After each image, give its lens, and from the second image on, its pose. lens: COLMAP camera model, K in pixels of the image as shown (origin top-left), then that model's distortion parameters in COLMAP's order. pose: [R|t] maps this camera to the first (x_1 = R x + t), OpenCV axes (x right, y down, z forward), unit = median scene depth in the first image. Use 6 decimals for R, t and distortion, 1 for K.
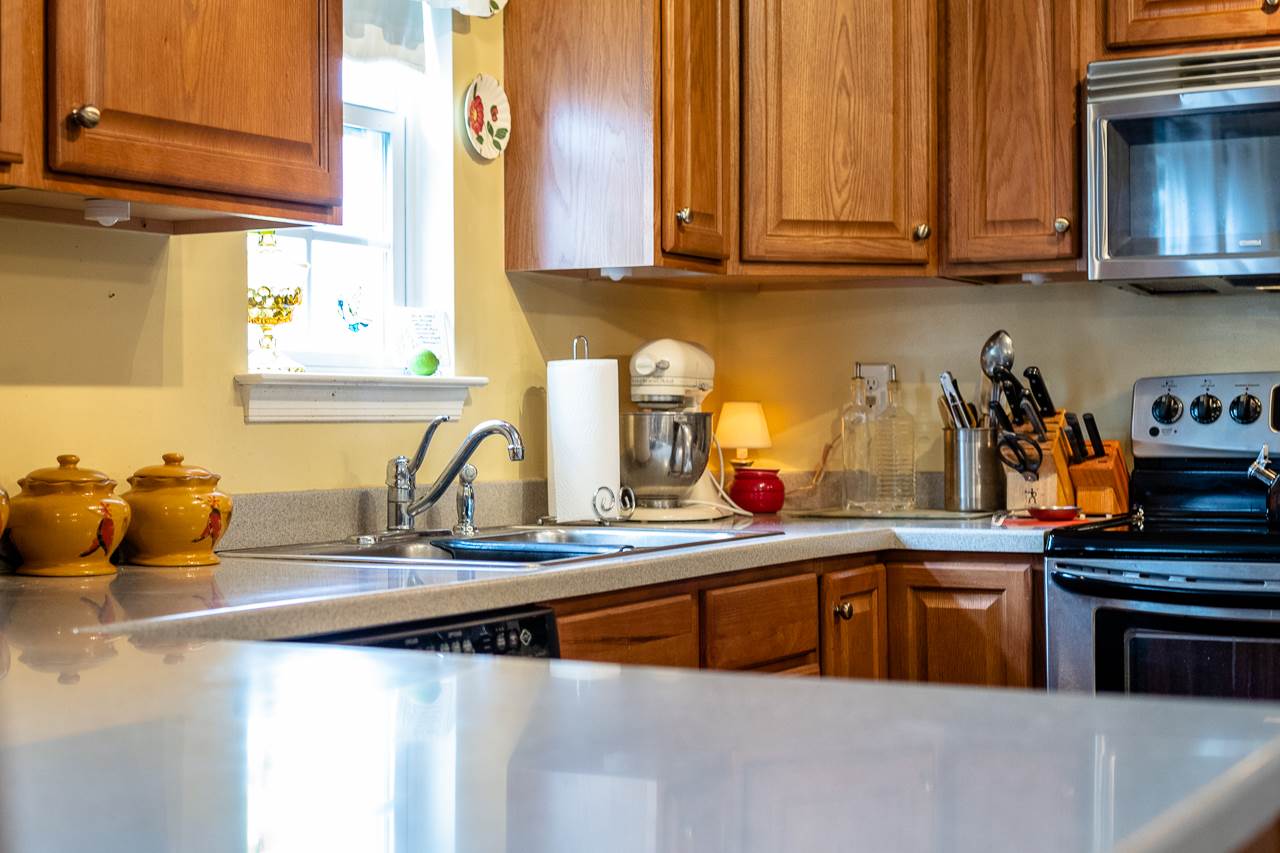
lens RADIAL K [[2124.3, 0, 546.7], [0, 2124.3, 390.3], [0, 0, 1]] dist [0.002393, 0.000000]
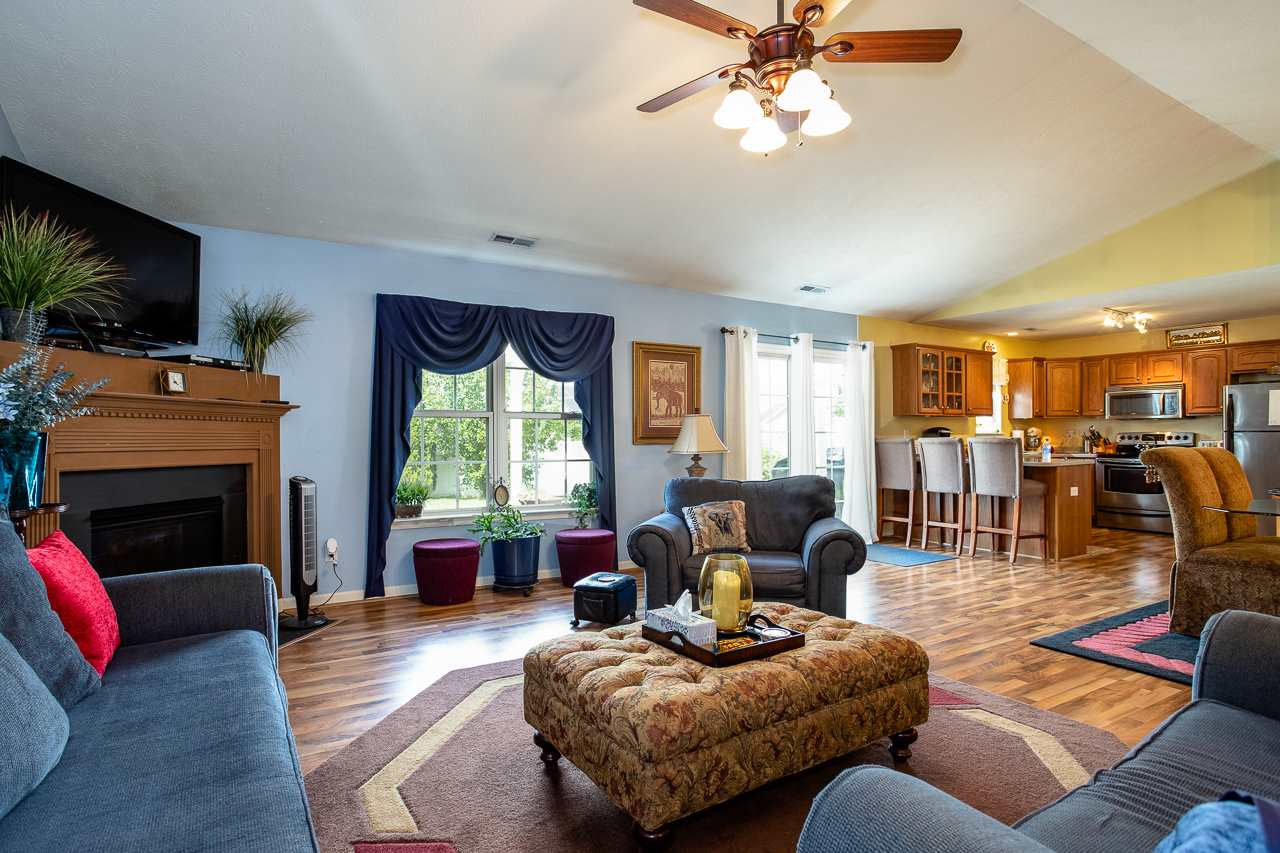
lens RADIAL K [[606.3, 0, 646.5], [0, 606.3, 431.2], [0, 0, 1]] dist [0.000527, 0.003625]
pose [[0.878687, 0.002470, -0.477392, -0.116176], [-0.000123, 0.999988, 0.004946, -0.021248], [0.477398, -0.004287, 0.878677, -1.445866]]
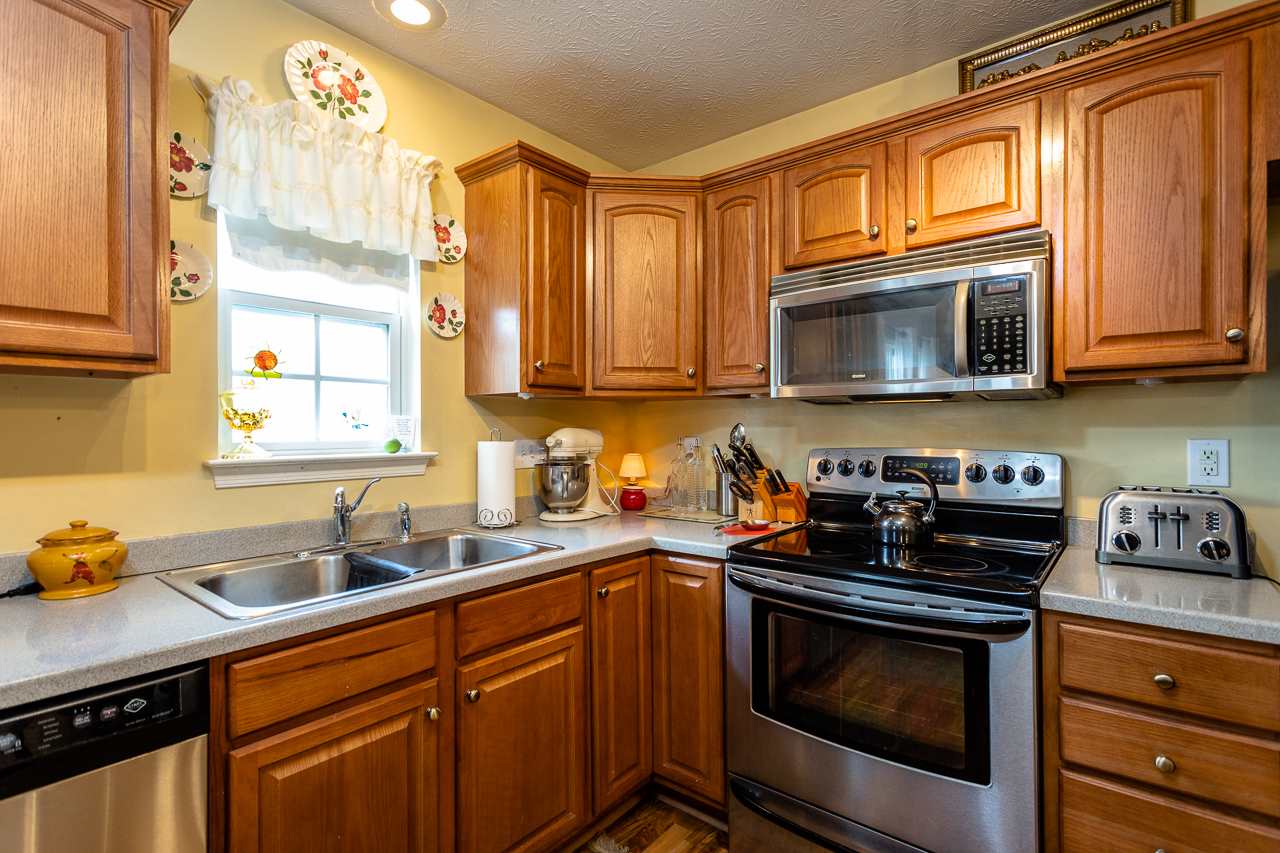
lens RADIAL K [[606.3, 0, 638.8], [0, 606.3, 425.4], [0, 0, 1]] dist [0.000527, 0.003625]
pose [[0.986895, 0.001002, -0.161359, 0.225647], [0.000402, 0.999962, 0.008670, -0.033038], [0.161361, -0.008621, 0.986858, 0.472052]]
